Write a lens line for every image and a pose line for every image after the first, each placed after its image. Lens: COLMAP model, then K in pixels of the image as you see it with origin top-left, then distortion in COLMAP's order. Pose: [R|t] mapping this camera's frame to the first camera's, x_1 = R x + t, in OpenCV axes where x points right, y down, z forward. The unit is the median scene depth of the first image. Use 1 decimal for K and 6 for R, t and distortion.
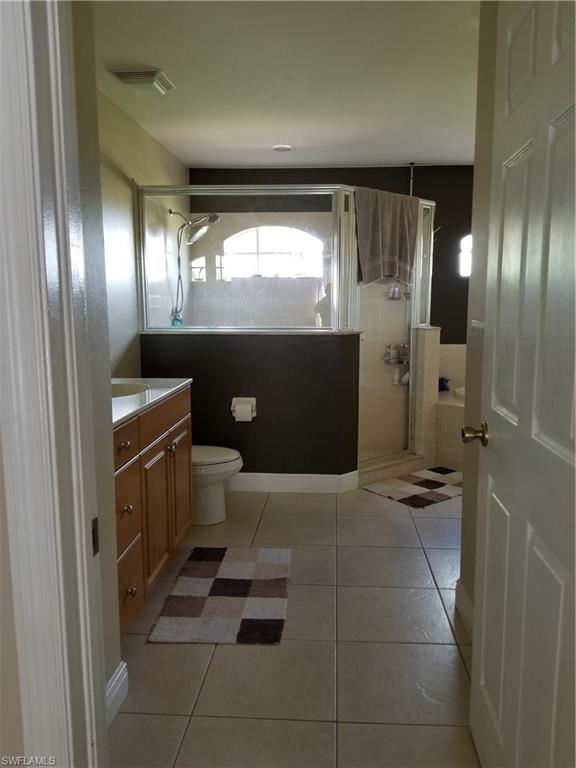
lens RADIAL K [[601.3, 0, 289.6], [0, 601.3, 385.8], [0, 0, 1]] dist [0.082944, -0.138416]
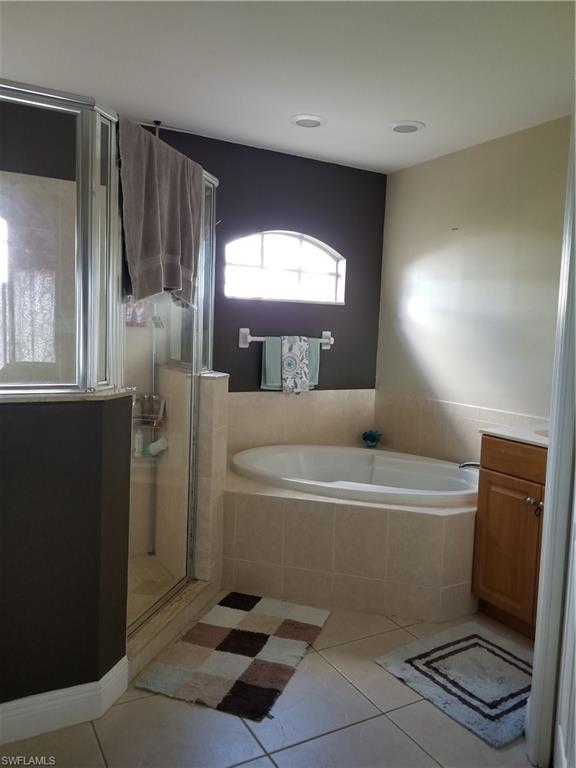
lens RADIAL K [[601.3, 0, 289.0], [0, 601.3, 378.6], [0, 0, 1]] dist [0.082944, -0.138416]
pose [[0.832431, -0.009732, 0.554043, -0.058110], [0.034416, 0.998824, -0.034163, -0.073210], [-0.553058, 0.047507, 0.831787, 0.463060]]
